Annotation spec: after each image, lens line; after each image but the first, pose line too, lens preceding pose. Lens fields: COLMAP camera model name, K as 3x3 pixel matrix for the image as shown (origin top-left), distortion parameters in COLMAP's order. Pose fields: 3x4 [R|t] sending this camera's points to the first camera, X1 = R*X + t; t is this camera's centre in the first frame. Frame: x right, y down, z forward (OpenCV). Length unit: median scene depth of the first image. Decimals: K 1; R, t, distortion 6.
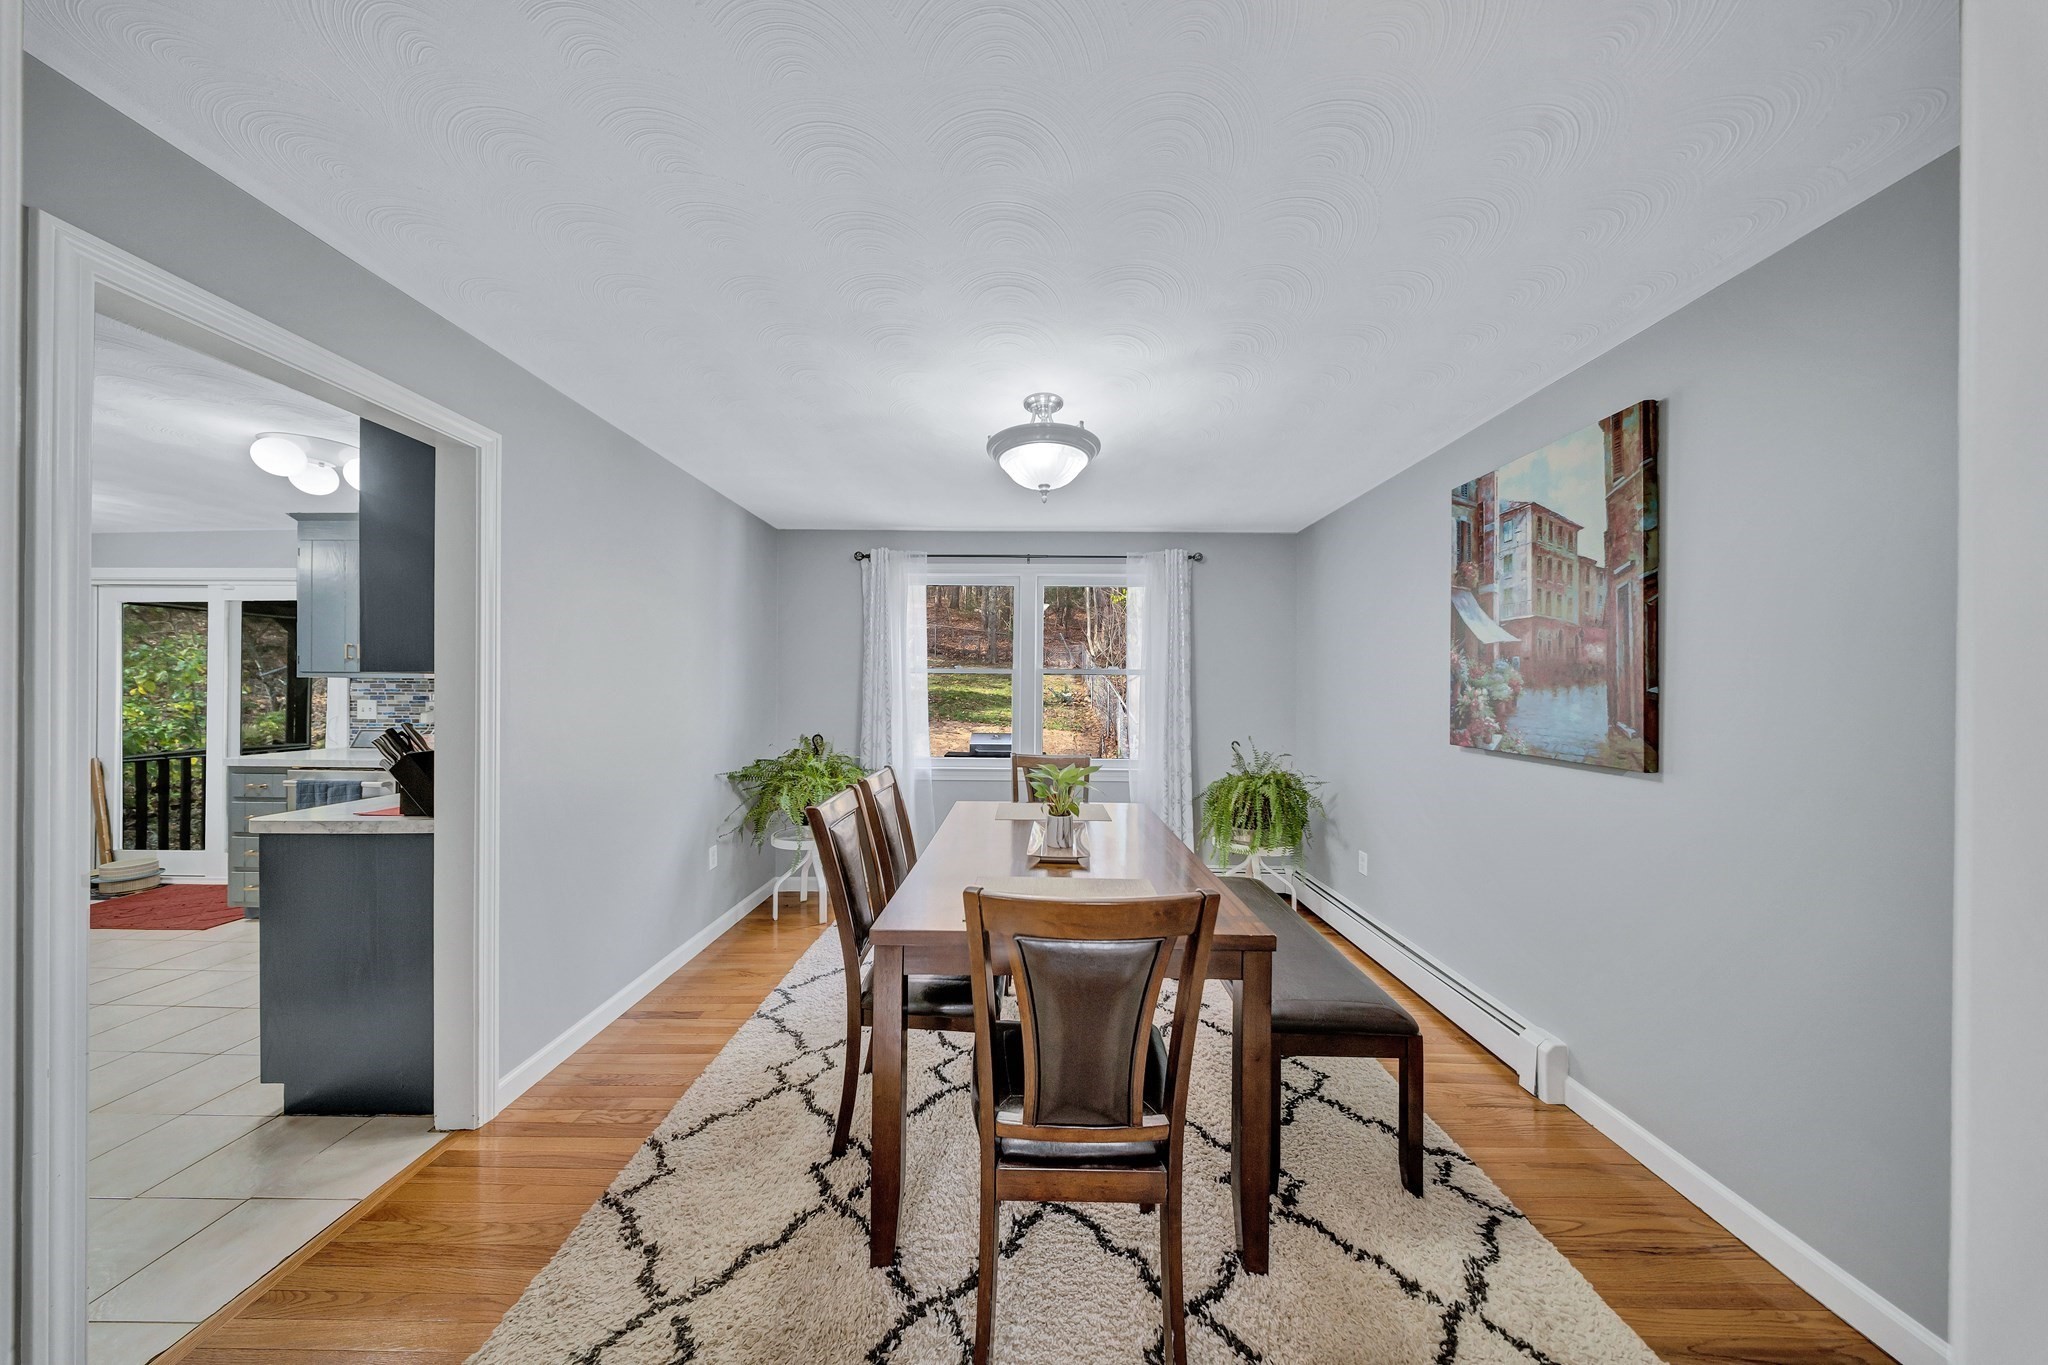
lens RADIAL K [[604.7, 0, 1020.0], [0, 604.7, 687.1], [0, 0, 1]] dist [-0.002318, -0.000158]
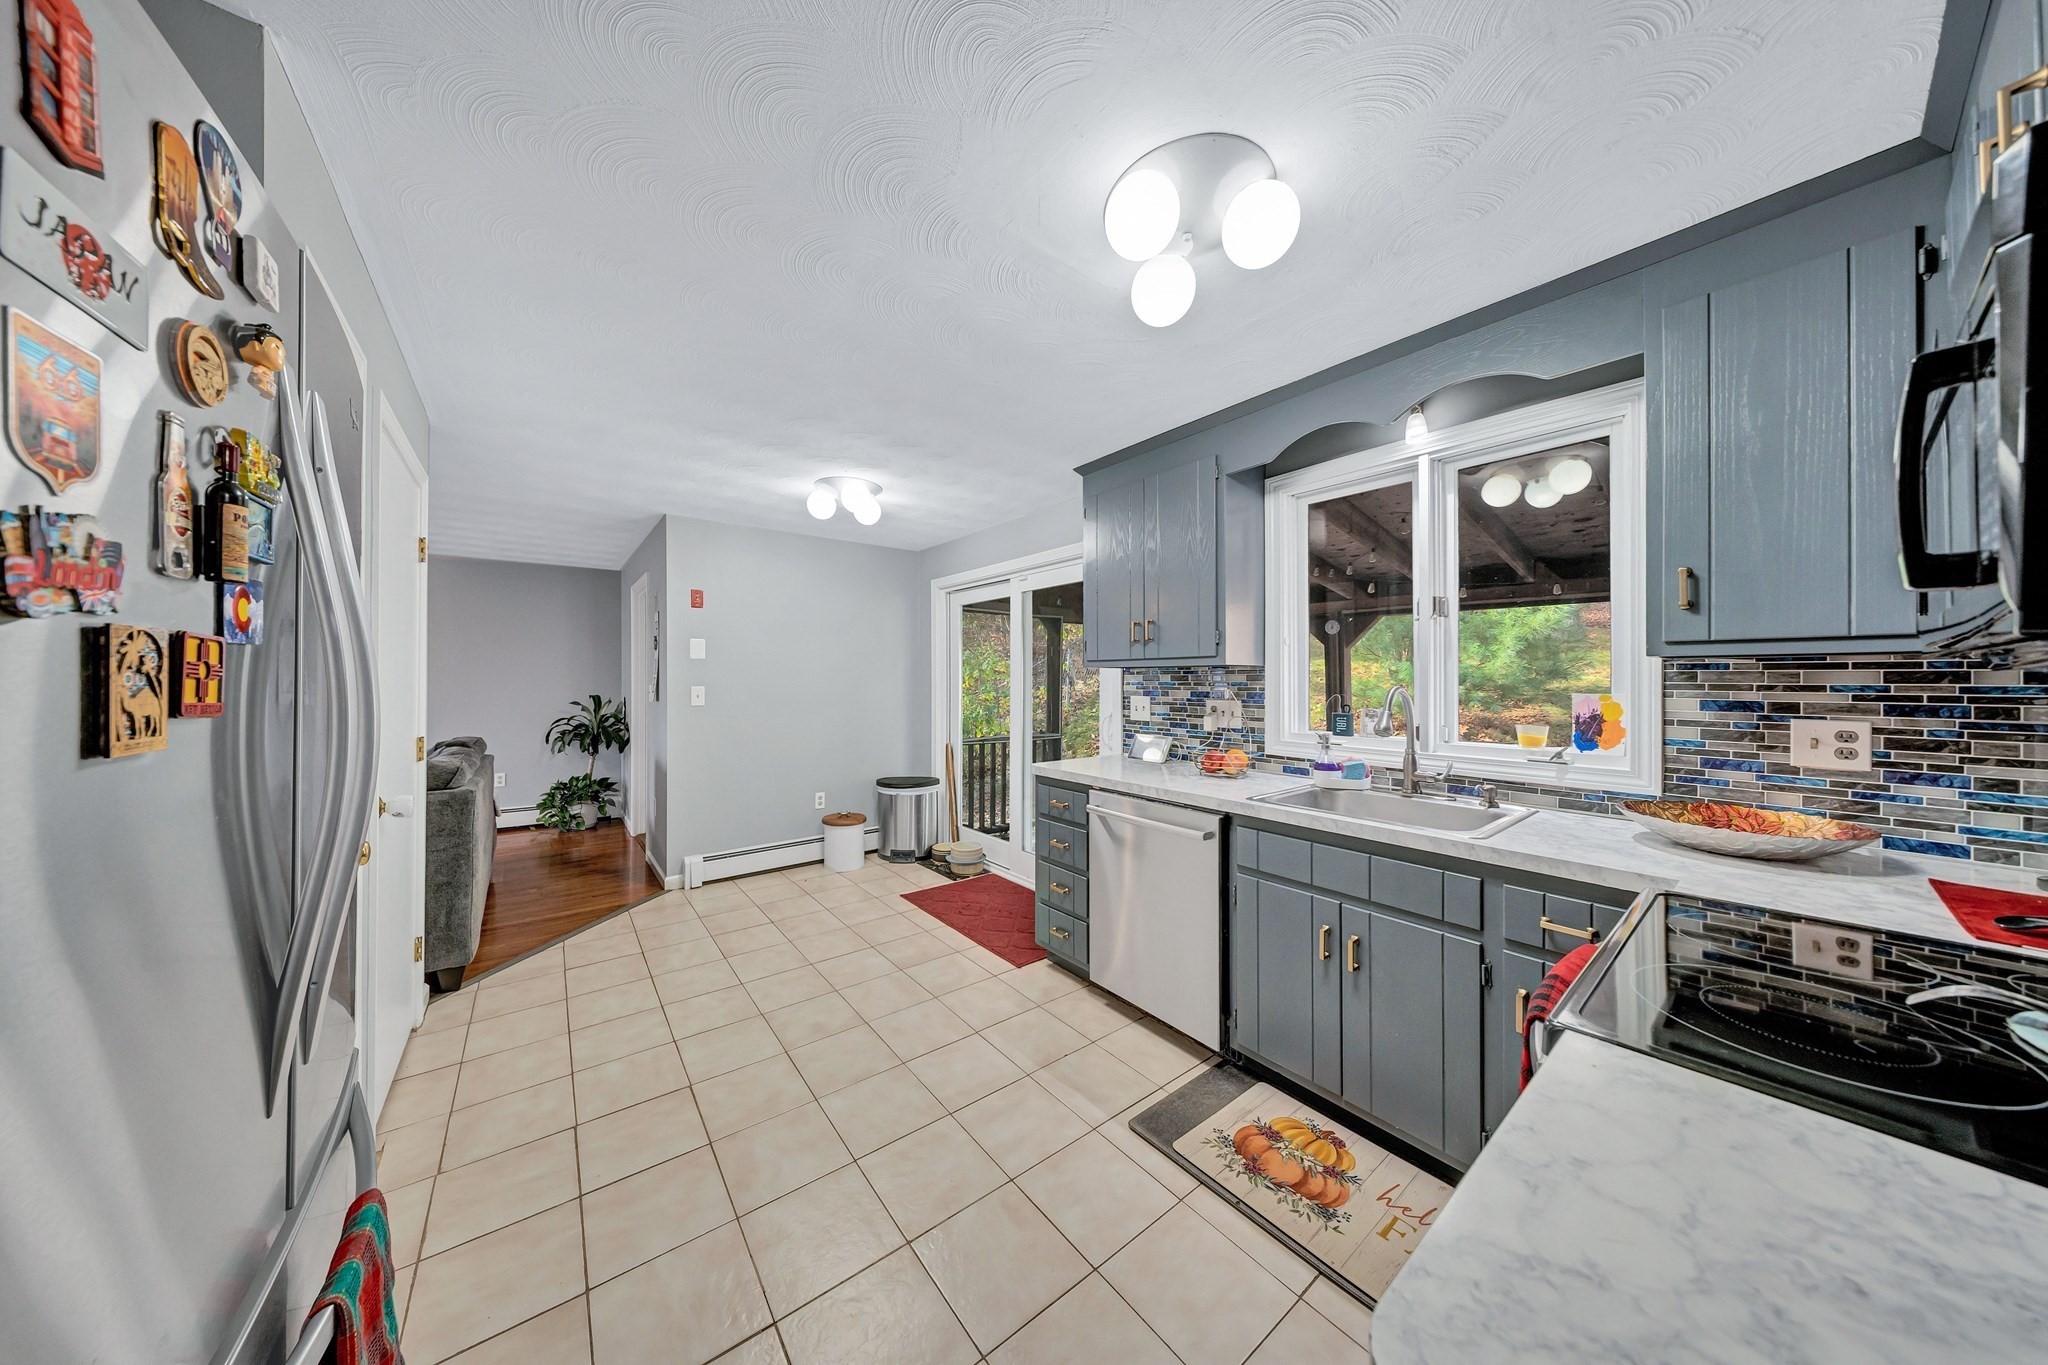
lens RADIAL K [[619.3, 0, 1003.9], [0, 619.3, 679.4], [0, 0, 1]] dist [0.000182, -0.000004]
pose [[0.610257, -0.007863, -0.792165, -0.663187], [0.003294, 0.999967, -0.007388, 0.006141], [0.792197, 0.001899, 0.610263, 0.444093]]
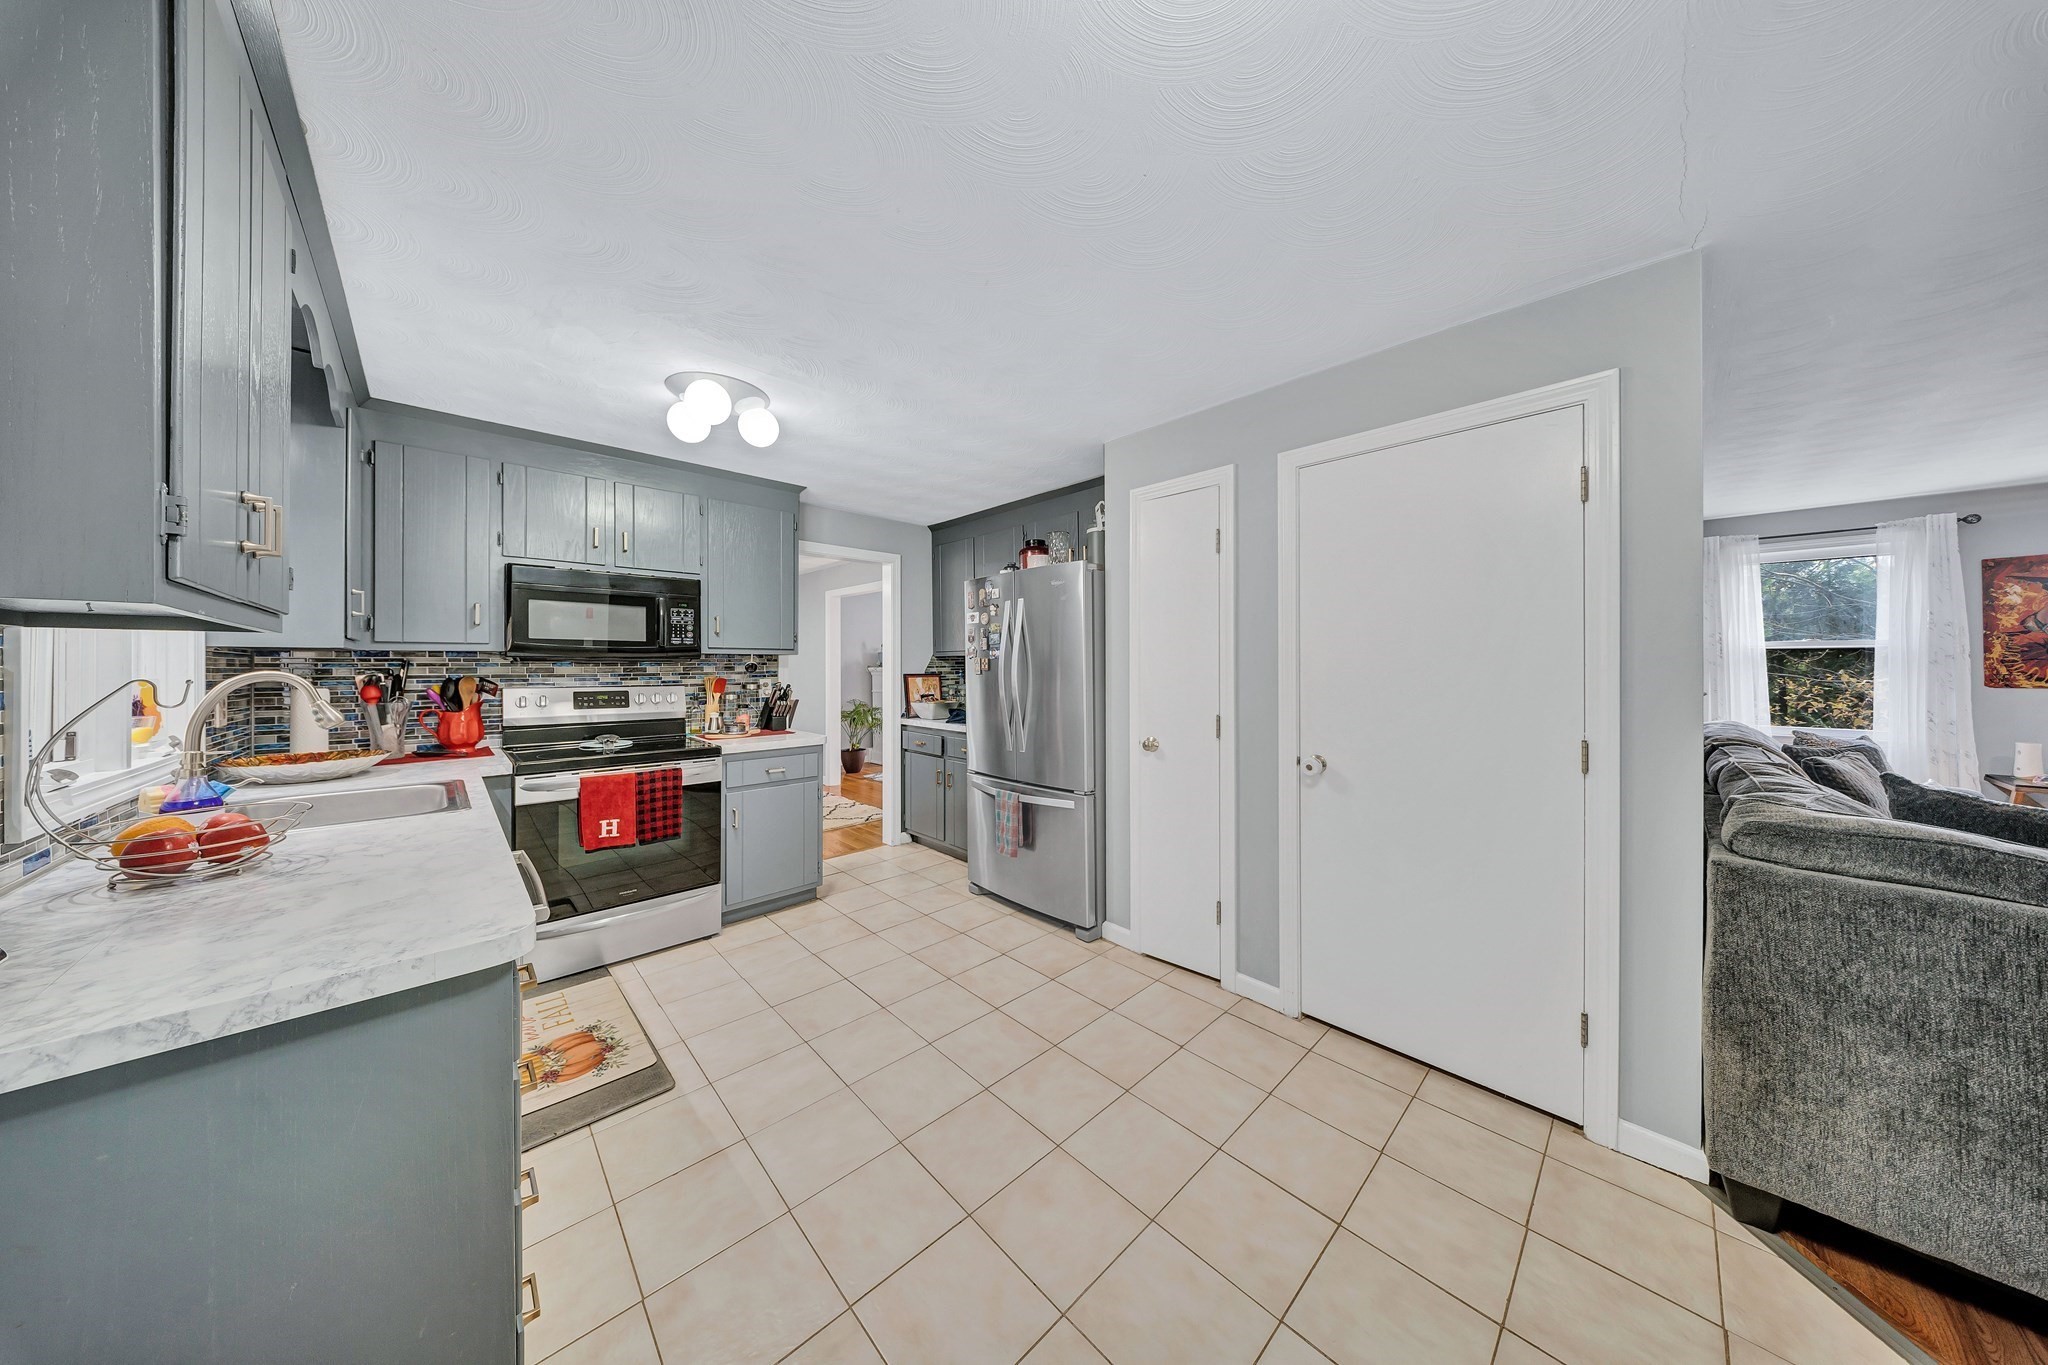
lens RADIAL K [[609.1, 0, 1025.9], [0, 609.1, 664.3], [0, 0, 1]] dist [0.000362, 0.000005]
pose [[-0.704537, -0.004815, 0.709651, -1.674836], [-0.006554, 0.999978, 0.000278, -0.000223], [-0.709637, -0.004455, -0.704553, 1.041063]]
